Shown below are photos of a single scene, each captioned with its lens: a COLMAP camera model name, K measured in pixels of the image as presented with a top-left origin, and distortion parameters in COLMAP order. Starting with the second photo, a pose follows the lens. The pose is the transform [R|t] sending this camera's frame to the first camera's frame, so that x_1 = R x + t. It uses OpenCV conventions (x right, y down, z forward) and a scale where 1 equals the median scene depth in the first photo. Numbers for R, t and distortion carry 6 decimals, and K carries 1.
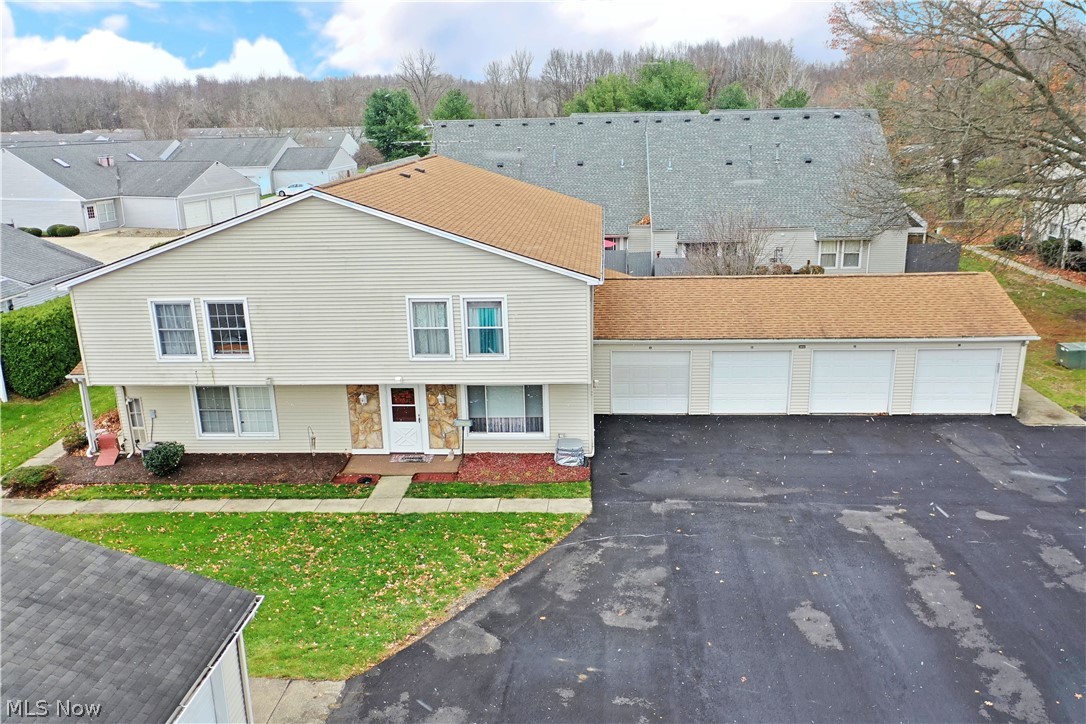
lens RADIAL K [[869.7, 0, 538.4], [0, 869.7, 365.2], [0, 0, 1]] dist [0.013933, -0.001307]
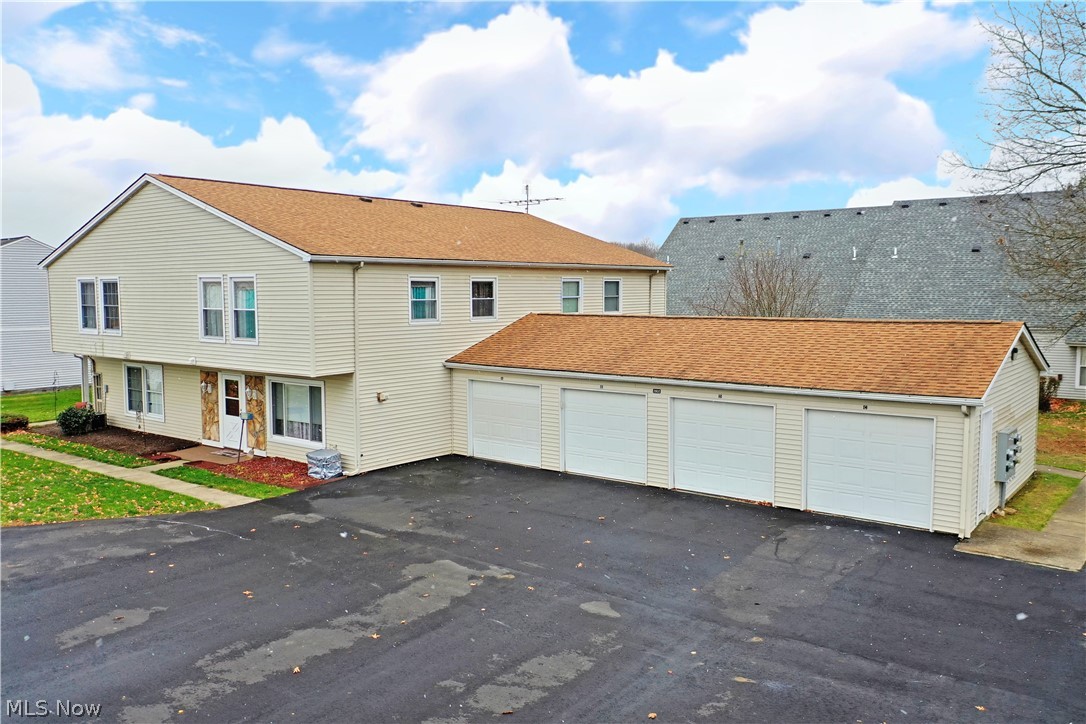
lens RADIAL K [[869.7, 0, 544.0], [0, 869.7, 356.0], [0, 0, 1]] dist [0.013933, -0.001307]
pose [[0.824506, 0.065958, -0.561995, 0.744090], [-0.177404, 0.973241, -0.146047, 0.087398], [0.537324, 0.220117, 0.814145, 0.399694]]
